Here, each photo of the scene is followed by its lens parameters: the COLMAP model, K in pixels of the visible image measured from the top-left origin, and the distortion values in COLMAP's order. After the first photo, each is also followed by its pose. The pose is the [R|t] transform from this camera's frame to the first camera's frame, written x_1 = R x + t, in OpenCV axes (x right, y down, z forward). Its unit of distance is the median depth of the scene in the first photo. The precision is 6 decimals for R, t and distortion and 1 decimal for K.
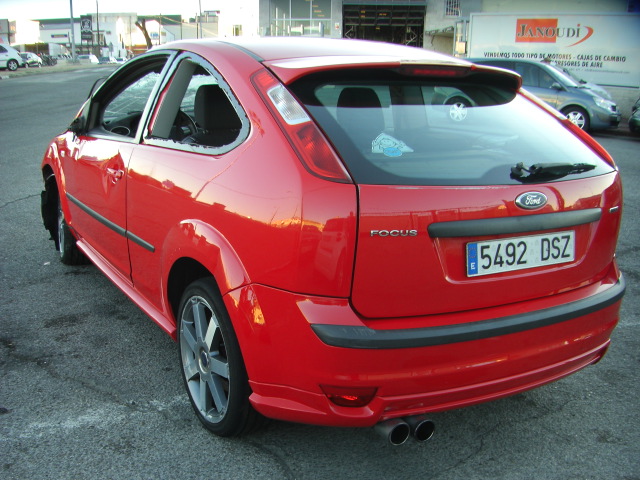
lens RADIAL K [[774.8, 0, 317.1], [0, 774.8, 243.1], [0, 0, 1]] dist [-0.214848, 0.000000]
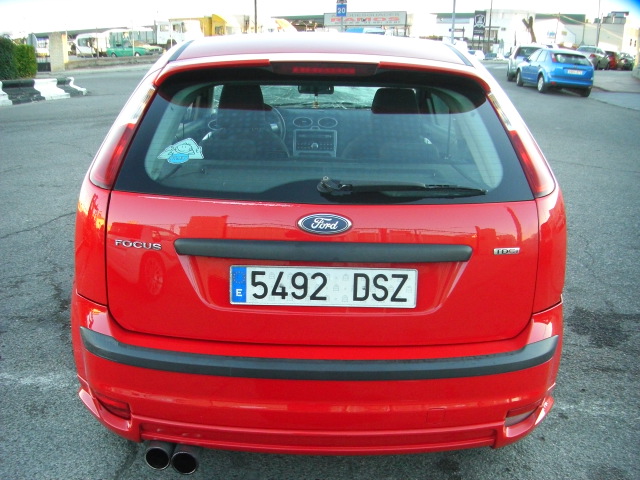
lens RADIAL K [[774.8, 0, 316.4], [0, 774.8, 243.1], [0, 0, 1]] dist [-0.214848, 0.000000]
pose [[0.869582, 0.111887, -0.480946, 0.645709], [-0.110022, 0.993408, 0.032179, -0.059006], [0.481376, 0.024933, 0.876159, 0.258333]]
